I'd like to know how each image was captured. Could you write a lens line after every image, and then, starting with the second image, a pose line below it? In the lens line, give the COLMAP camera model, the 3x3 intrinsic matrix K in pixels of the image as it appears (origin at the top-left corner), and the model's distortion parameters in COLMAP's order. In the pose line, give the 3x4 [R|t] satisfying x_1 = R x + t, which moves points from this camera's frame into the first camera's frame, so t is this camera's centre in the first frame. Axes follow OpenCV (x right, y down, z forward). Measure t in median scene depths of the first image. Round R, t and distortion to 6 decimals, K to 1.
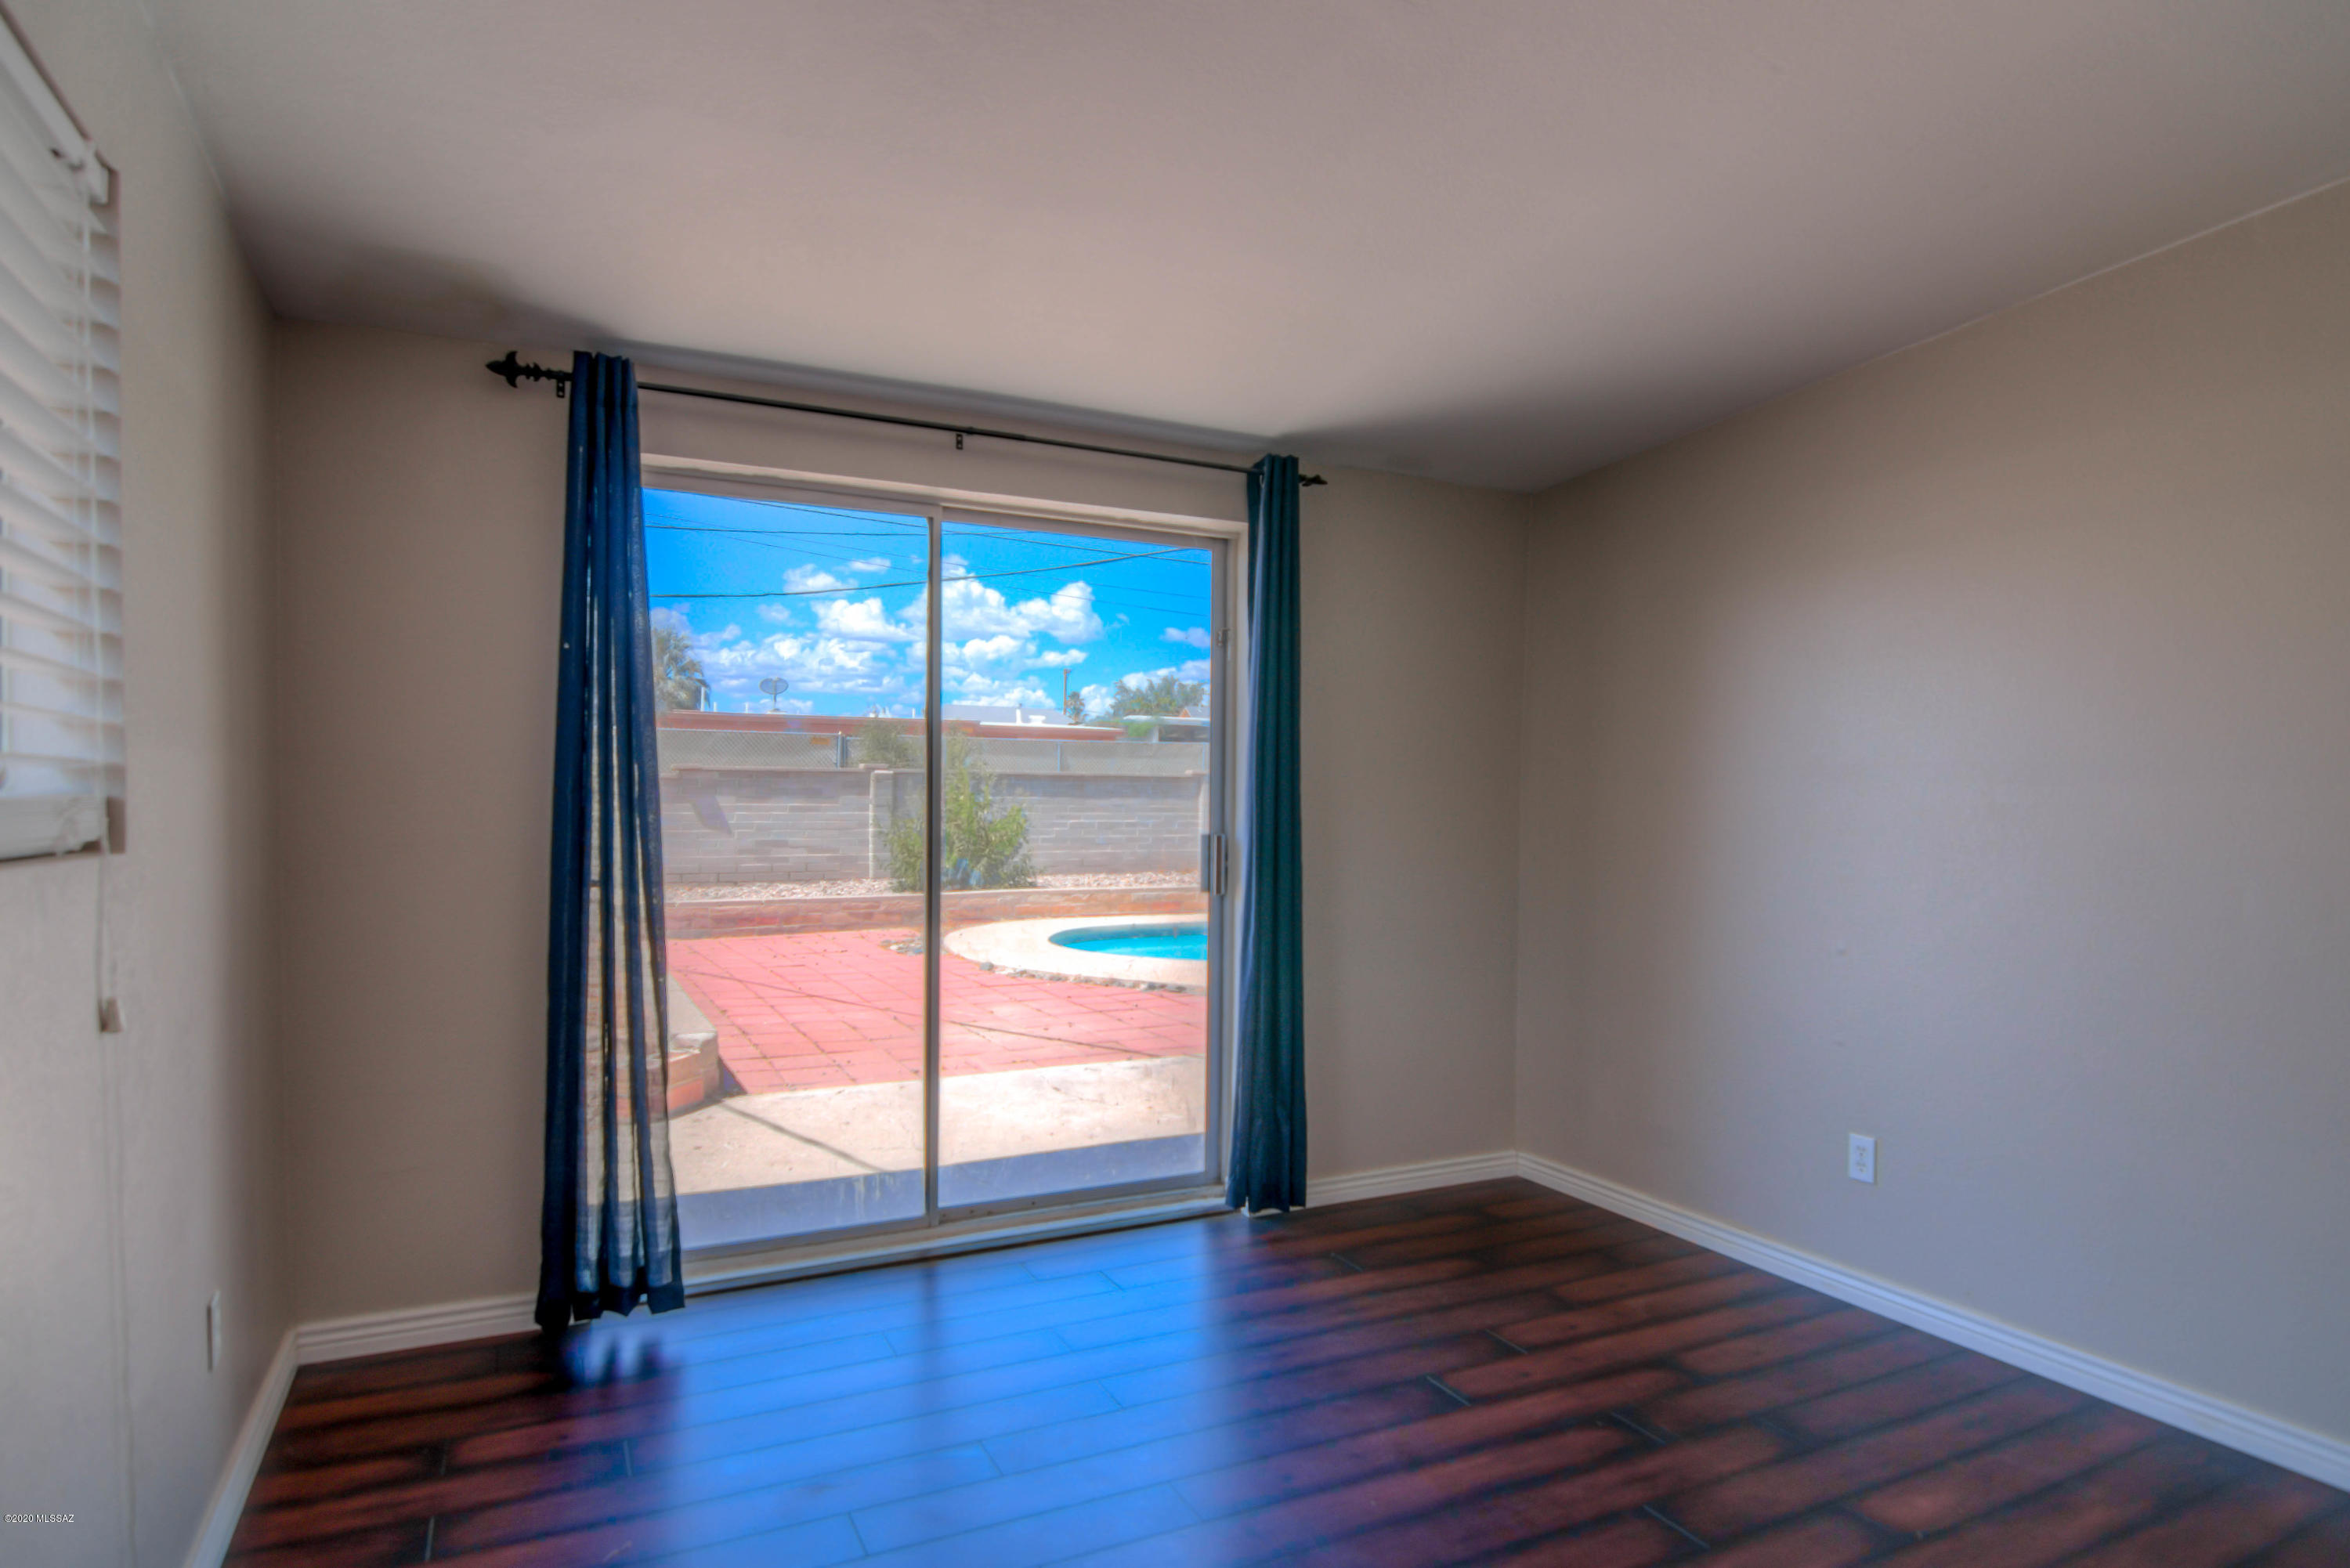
lens RADIAL K [[1292.6, 0, 1150.4], [0, 1292.6, 798.0], [0, 0, 1]] dist [-0.022352, -0.005960]
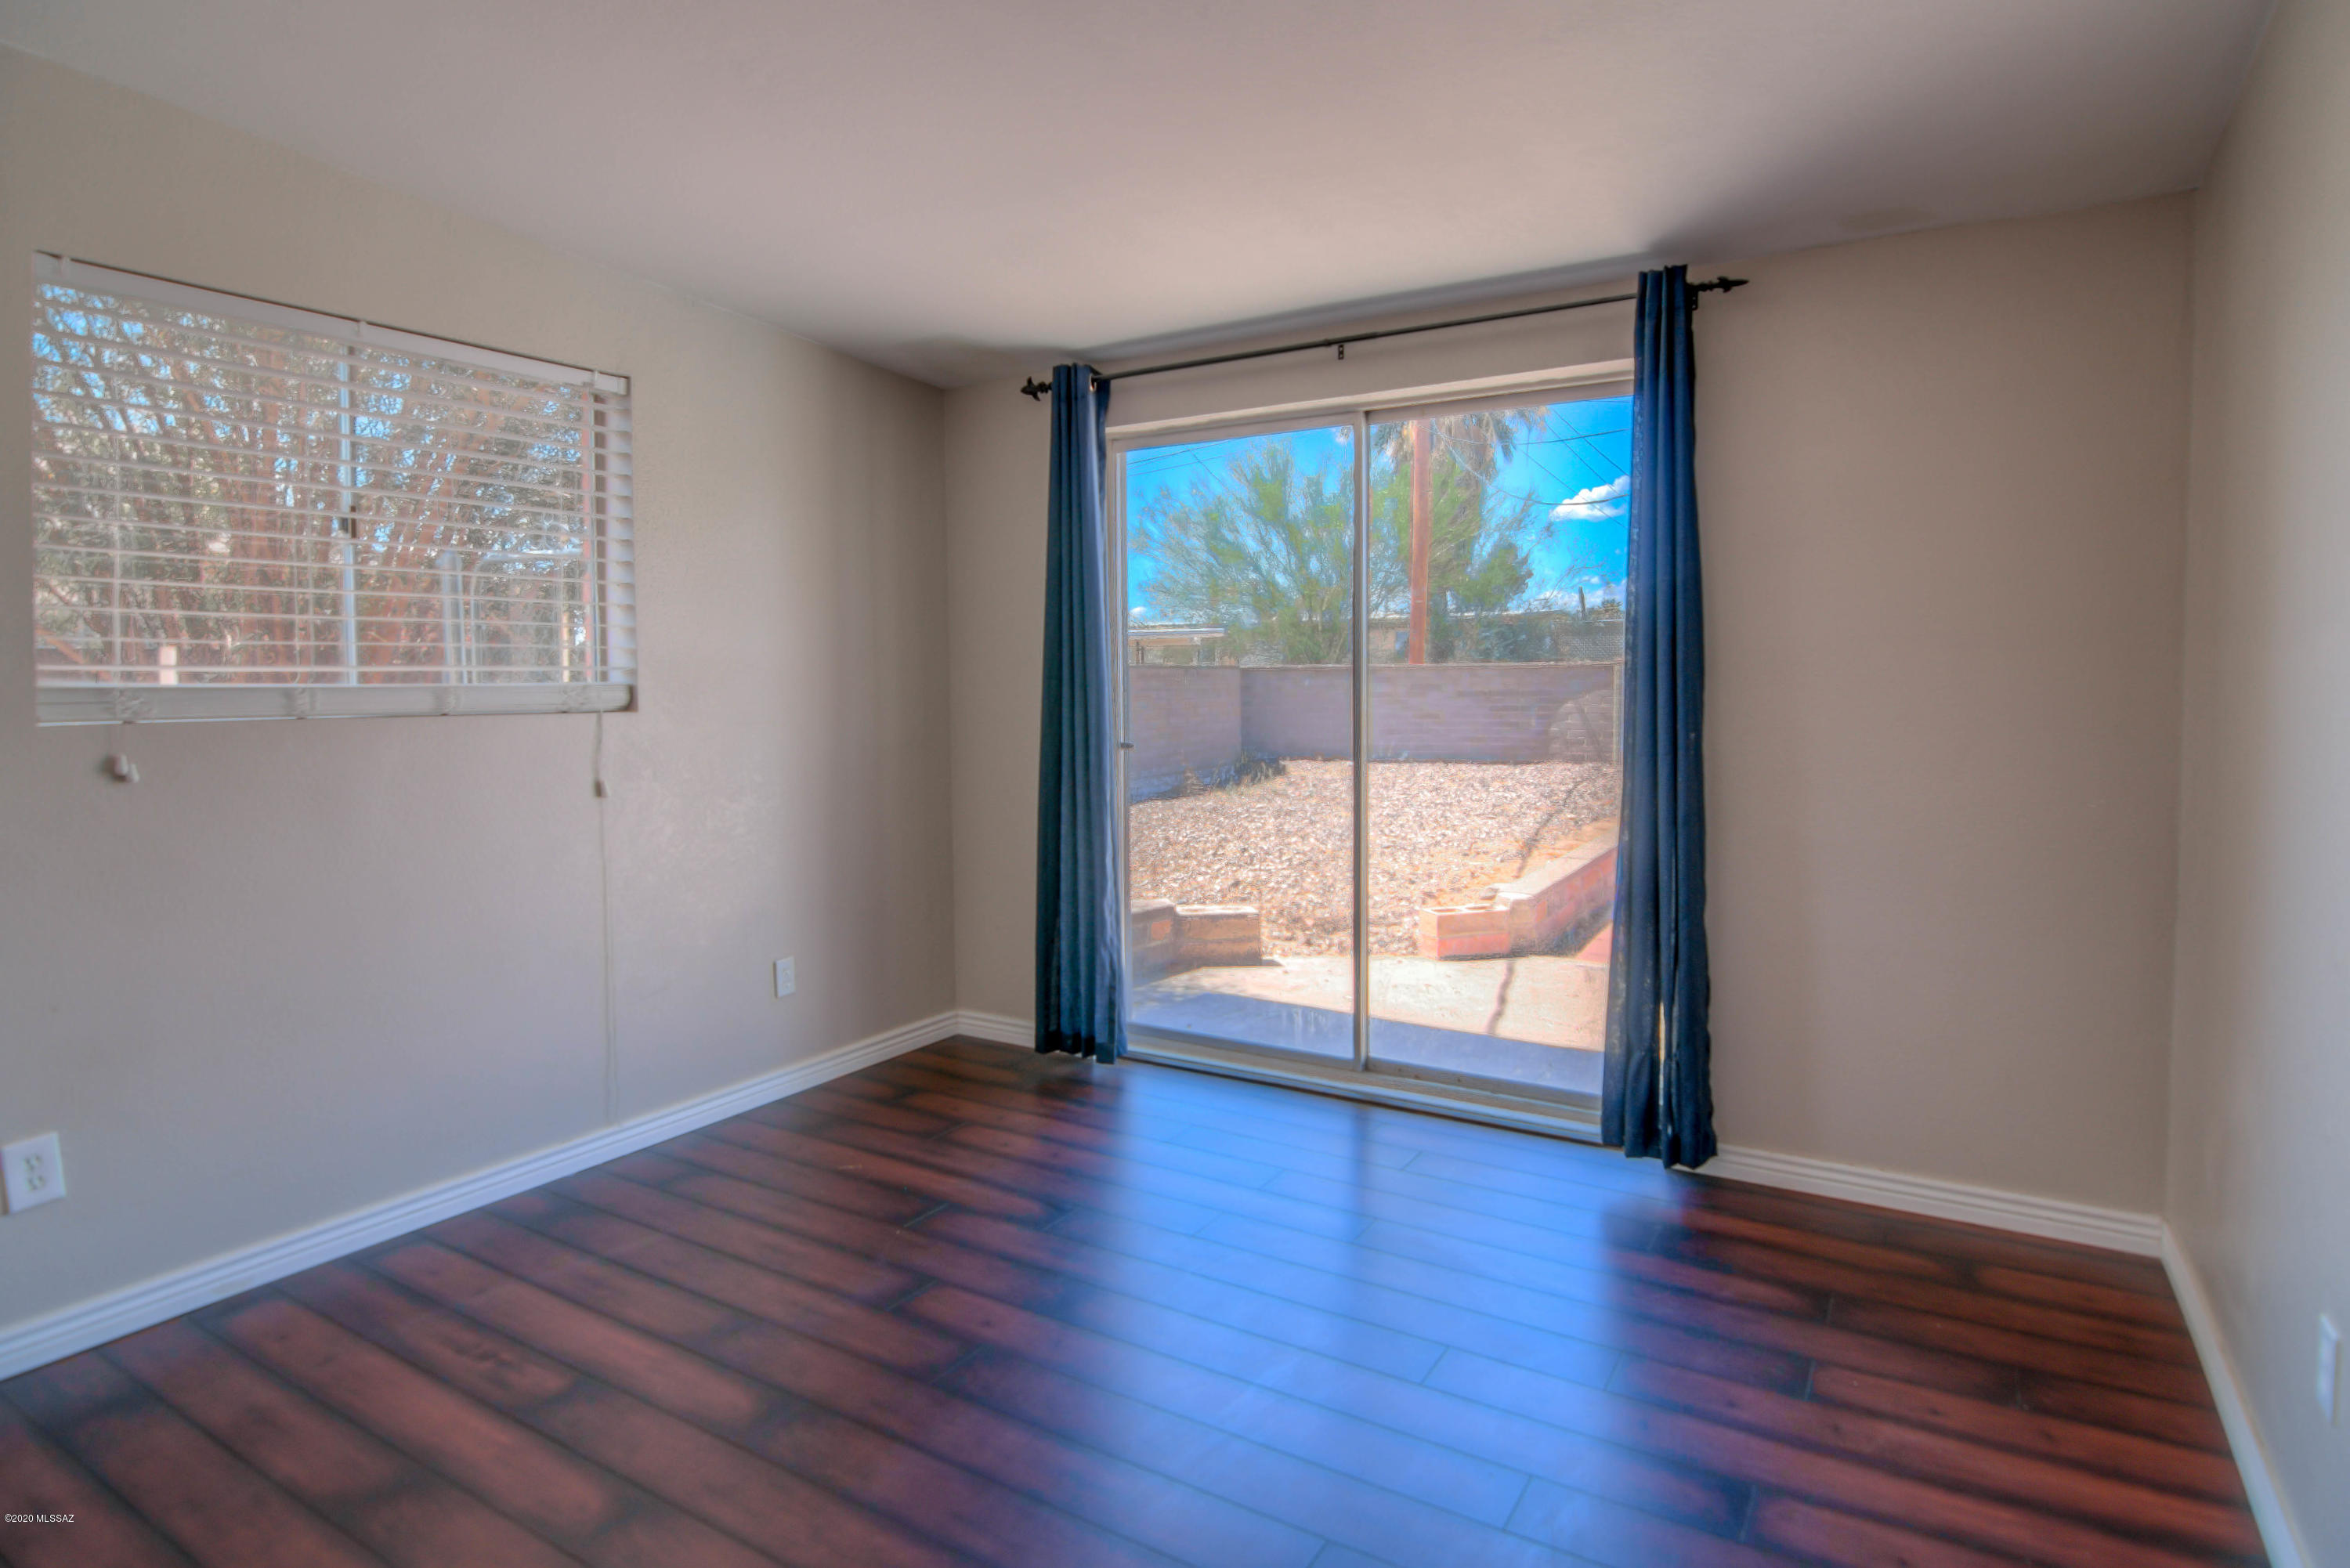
lens RADIAL K [[1224.9, 0, 1174.9], [0, 1224.9, 698.4], [0, 0, 1]] dist [-0.005986, -0.009235]
pose [[0.536776, 0.003348, -0.843718, 0.641071], [0.007461, 0.999934, 0.008715, 0.005588], [0.843692, -0.010973, 0.536716, 0.321375]]
